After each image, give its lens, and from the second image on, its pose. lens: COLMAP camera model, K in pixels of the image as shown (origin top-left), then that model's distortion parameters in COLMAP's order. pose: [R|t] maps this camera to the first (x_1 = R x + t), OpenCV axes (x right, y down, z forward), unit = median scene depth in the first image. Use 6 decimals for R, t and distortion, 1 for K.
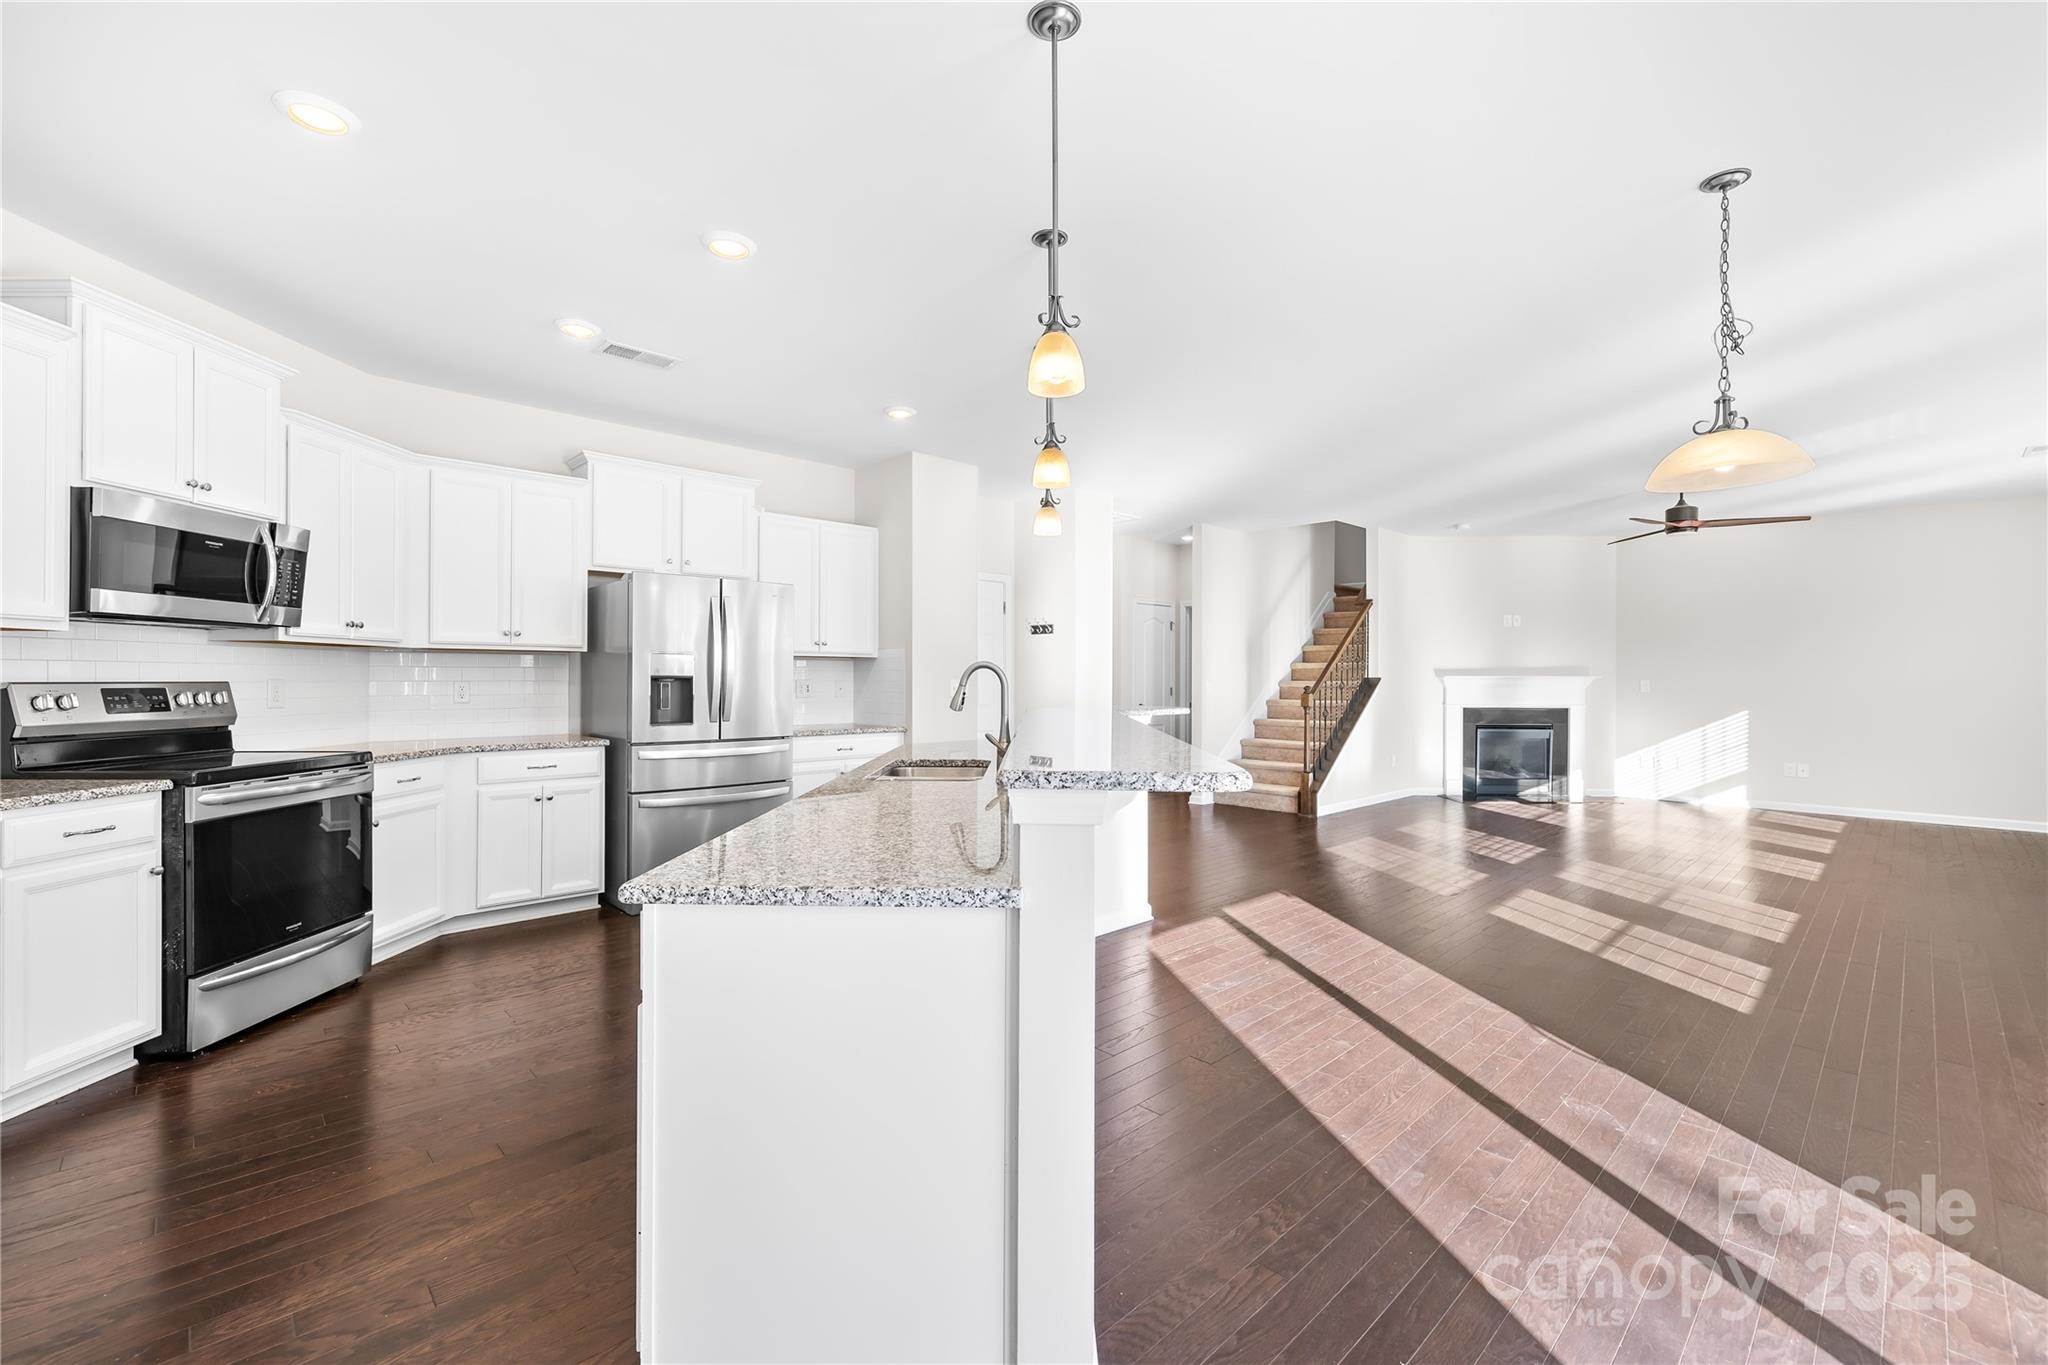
lens RADIAL K [[863.9, 0, 1015.5], [0, 863.9, 674.1], [0, 0, 1]] dist [-0.001814, 0.000136]
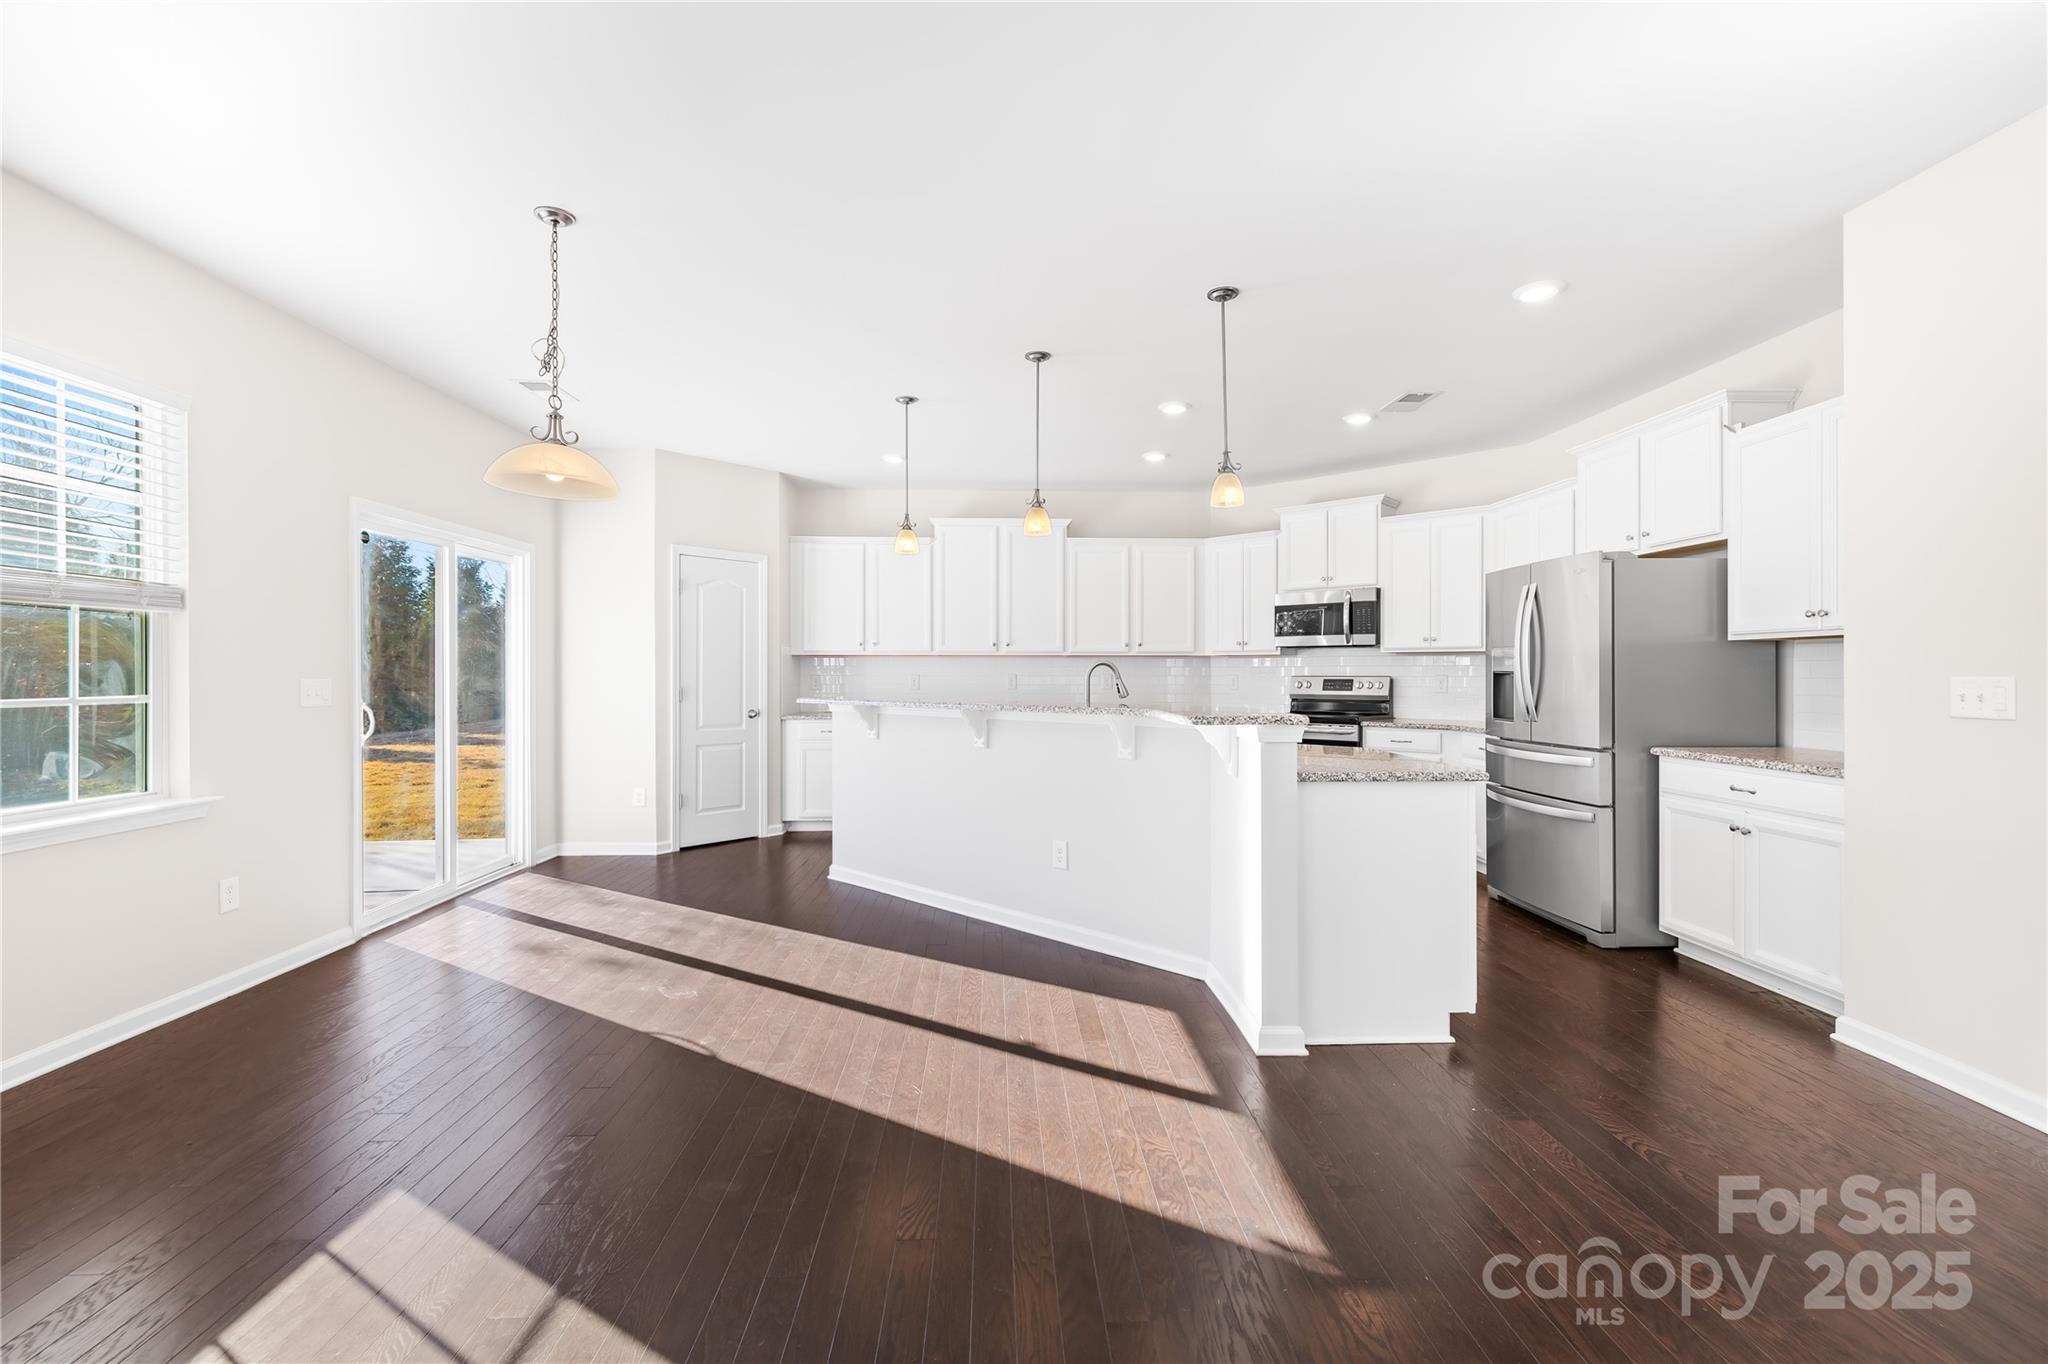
lens RADIAL K [[874.2, 0, 1028.3], [0, 874.2, 682.1], [0, 0, 1]] dist [-0.000363, 0.000748]
pose [[-0.656777, 0.004607, -0.754071, 0.713347], [0.000346, 0.999983, 0.005808, 0.007620], [0.754085, 0.003554, -0.656767, 1.230994]]
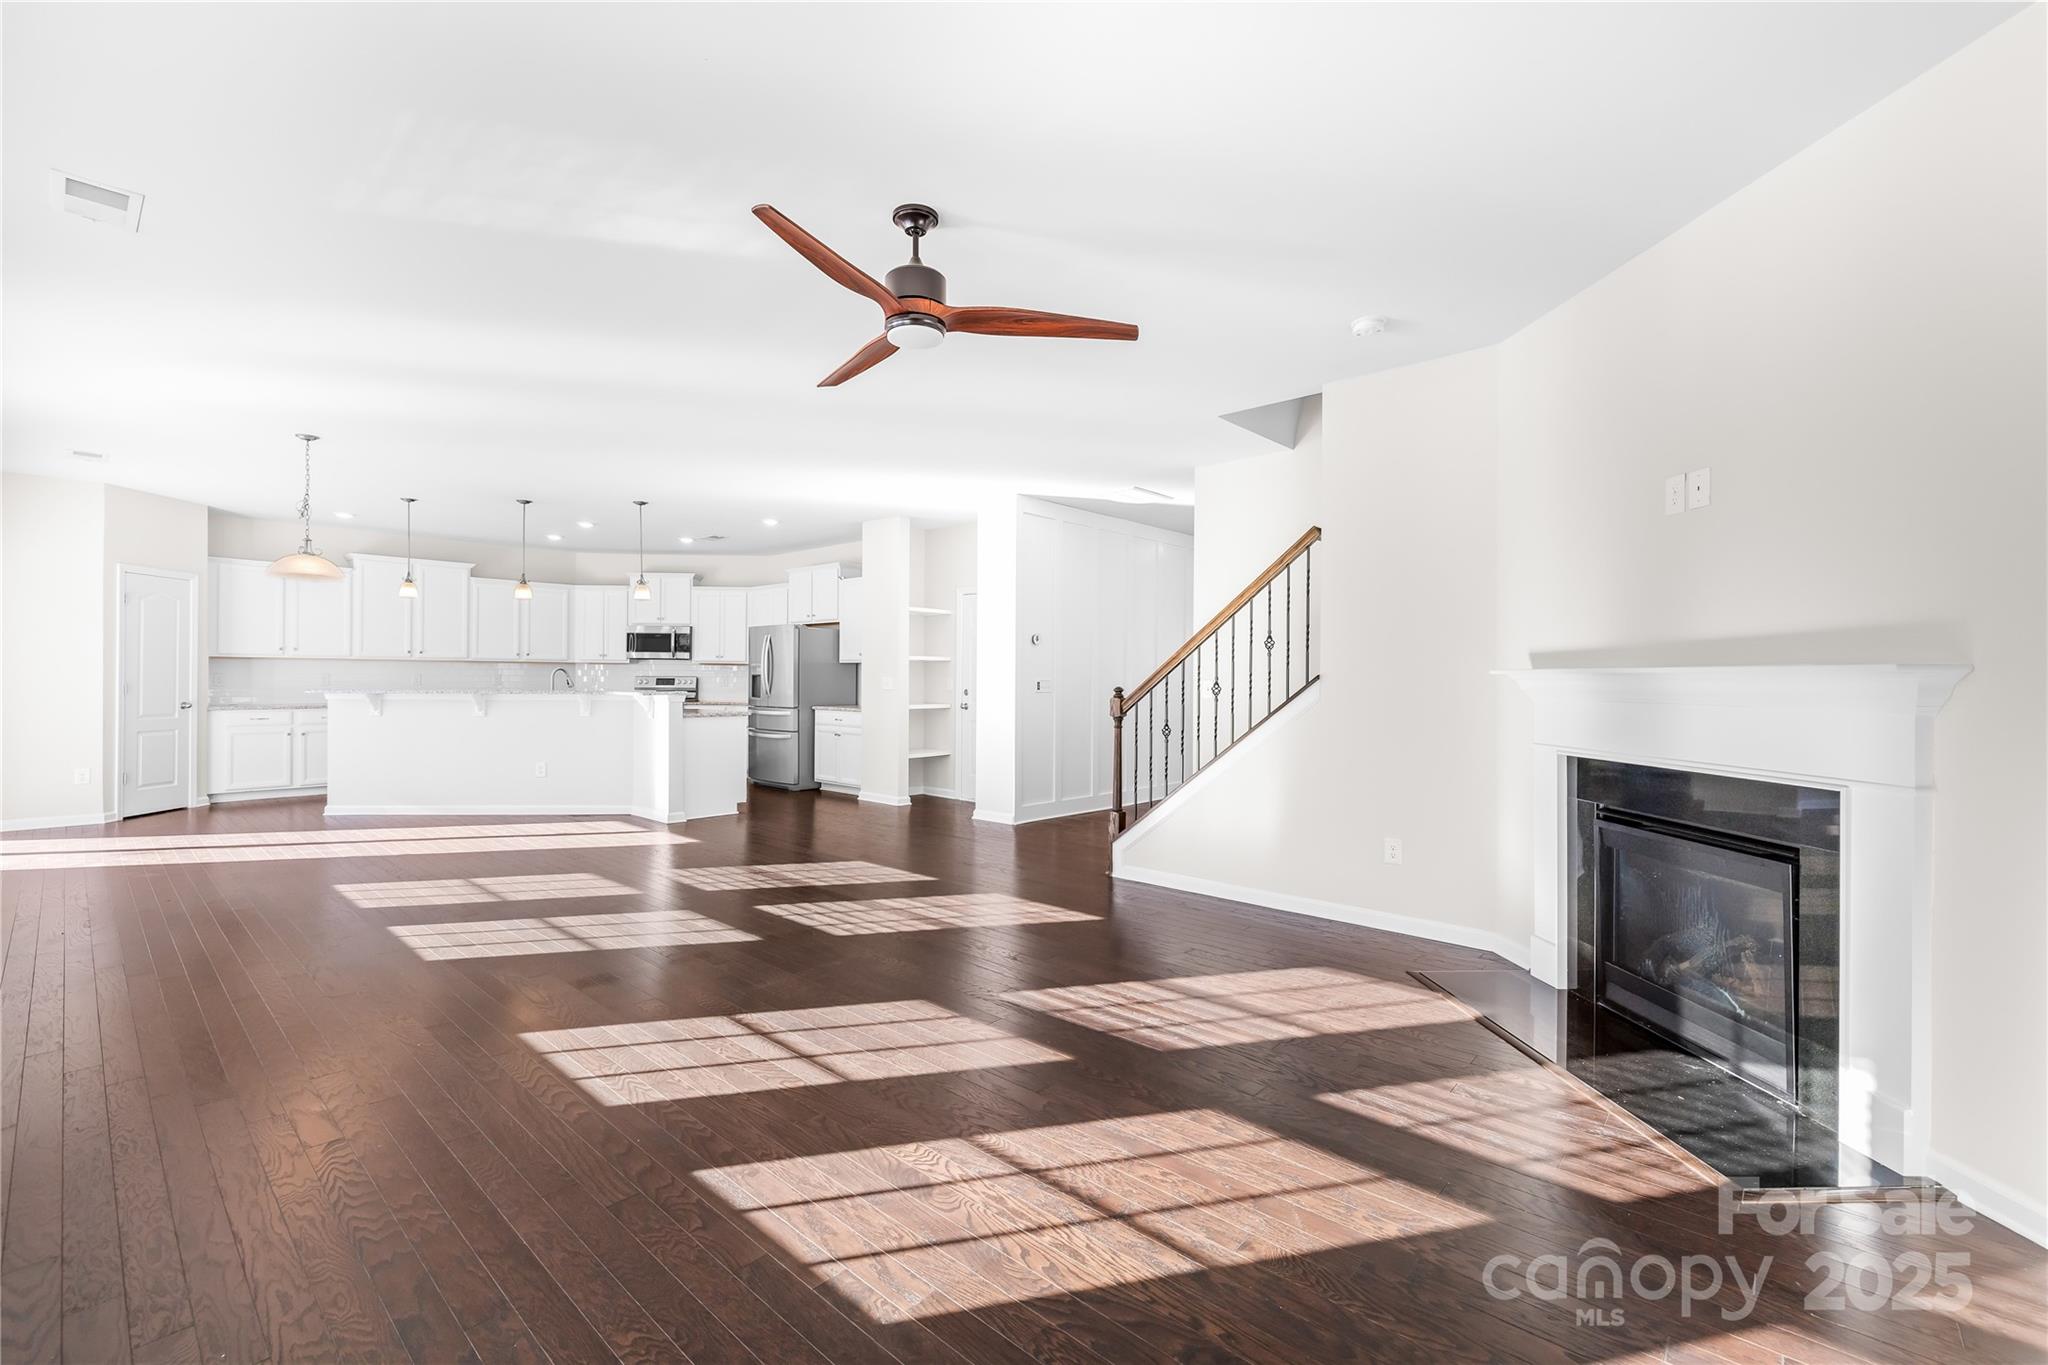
lens RADIAL K [[863.9, 0, 1020.3], [0, 863.9, 679.4], [0, 0, 1]] dist [-0.001814, 0.000136]
pose [[0.075171, -0.001188, -0.997170, 1.730034], [-0.002825, 0.999995, -0.001405, 0.014233], [0.997167, 0.002922, 0.075168, 1.462993]]
